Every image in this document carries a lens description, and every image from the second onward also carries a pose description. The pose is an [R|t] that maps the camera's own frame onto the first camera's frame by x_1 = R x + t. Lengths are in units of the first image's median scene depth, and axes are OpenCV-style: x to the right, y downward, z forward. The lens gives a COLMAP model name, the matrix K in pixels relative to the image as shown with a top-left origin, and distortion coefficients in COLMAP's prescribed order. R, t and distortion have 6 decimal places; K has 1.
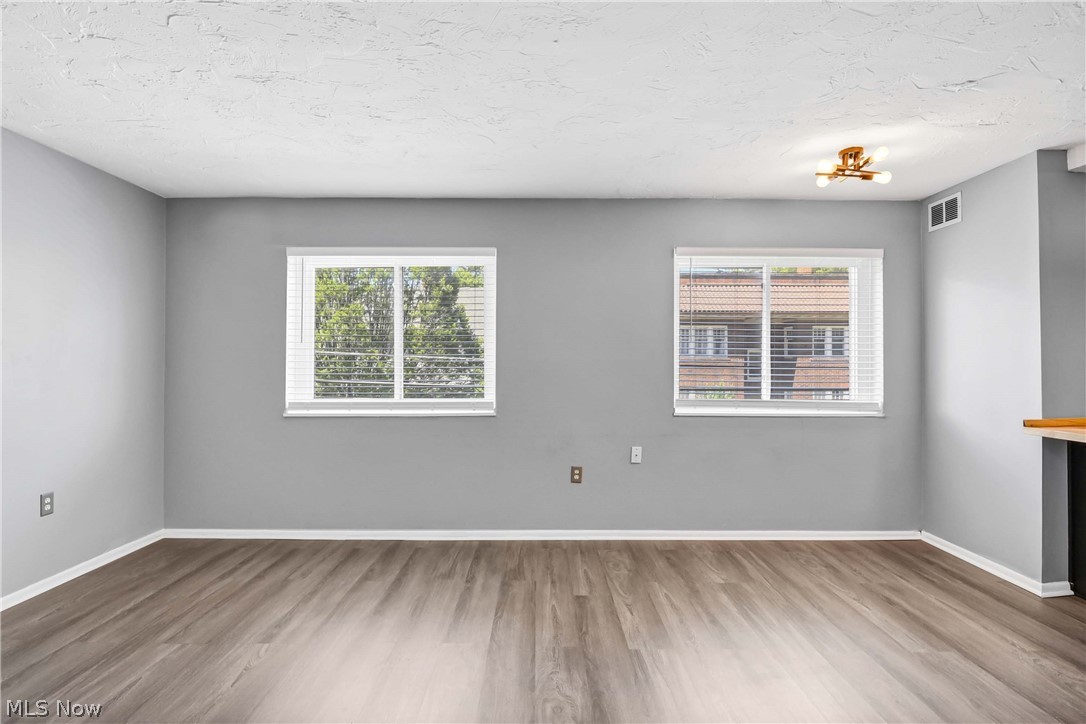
lens RADIAL K [[539.7, 0, 536.2], [0, 539.7, 363.5], [0, 0, 1]] dist [-0.002531, -0.003619]
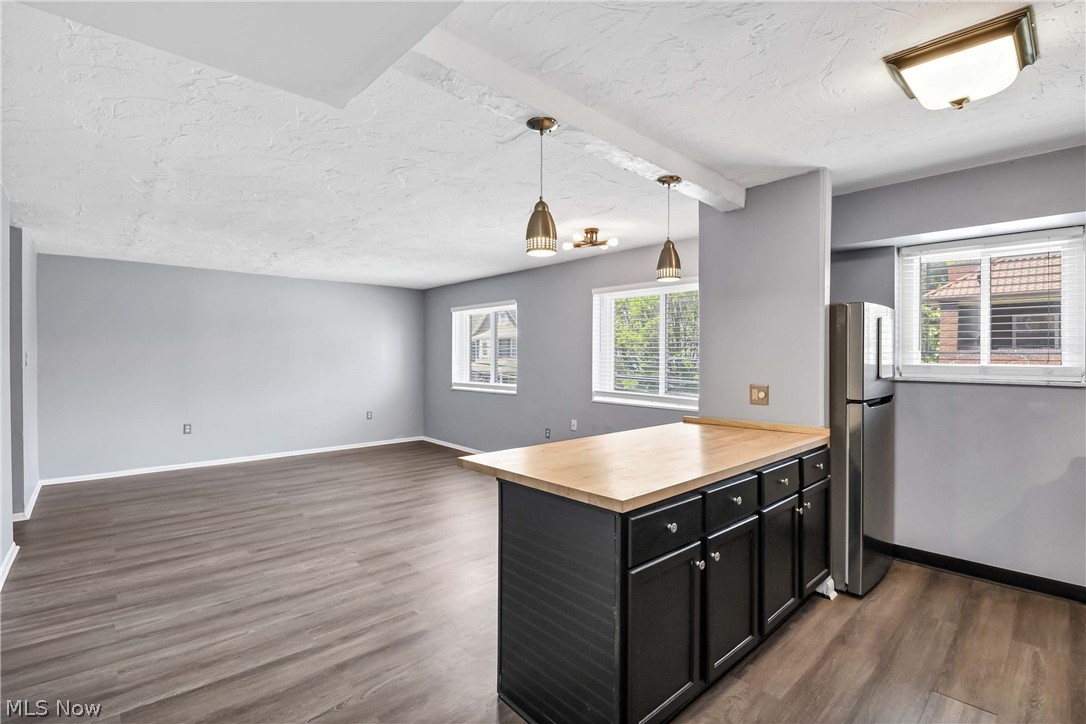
lens RADIAL K [[494.0, 0, 521.6], [0, 494.0, 354.9], [0, 0, 1]] dist [-0.006057, -0.001780]
pose [[0.659654, -0.002326, -0.751566, 1.212159], [-0.003020, 0.999979, -0.005746, -0.026377], [0.751564, 0.006060, 0.659633, -0.057413]]
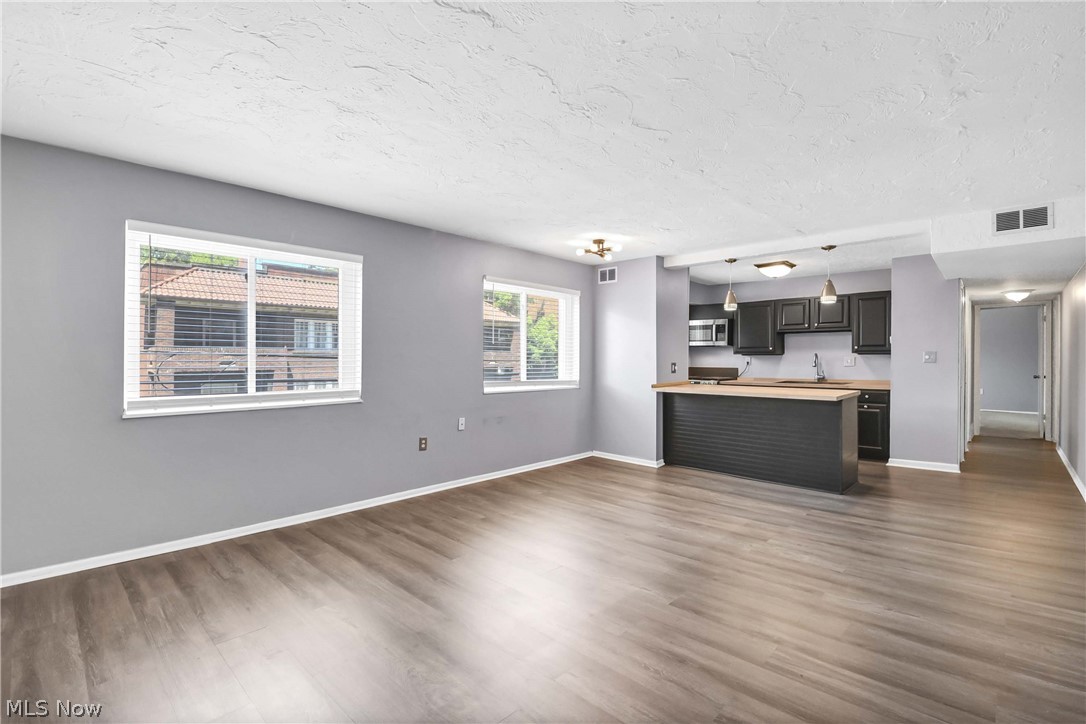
lens RADIAL K [[494.0, 0, 557.7], [0, 494.0, 366.8], [0, 0, 1]] dist [-0.006057, -0.001780]
pose [[0.681821, -0.011874, 0.731423, -0.598961], [0.000497, 0.999876, 0.015768, 0.005605], [-0.731519, -0.010387, 0.681742, -0.028749]]
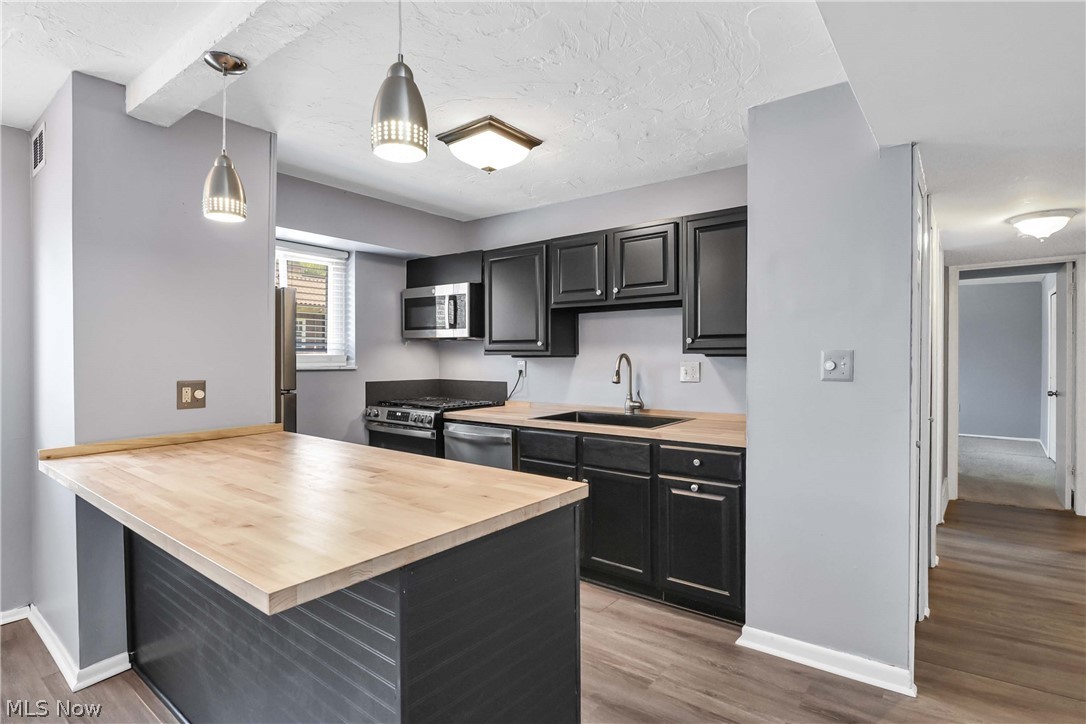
lens RADIAL K [[538.2, 0, 553.0], [0, 538.2, 366.4], [0, 0, 1]] dist [0.004341, -0.000499]
pose [[0.625511, -0.016082, 0.780050, 0.593264], [0.002105, 0.999819, 0.018924, -0.011231], [-0.780213, -0.010195, 0.625431, 0.034247]]
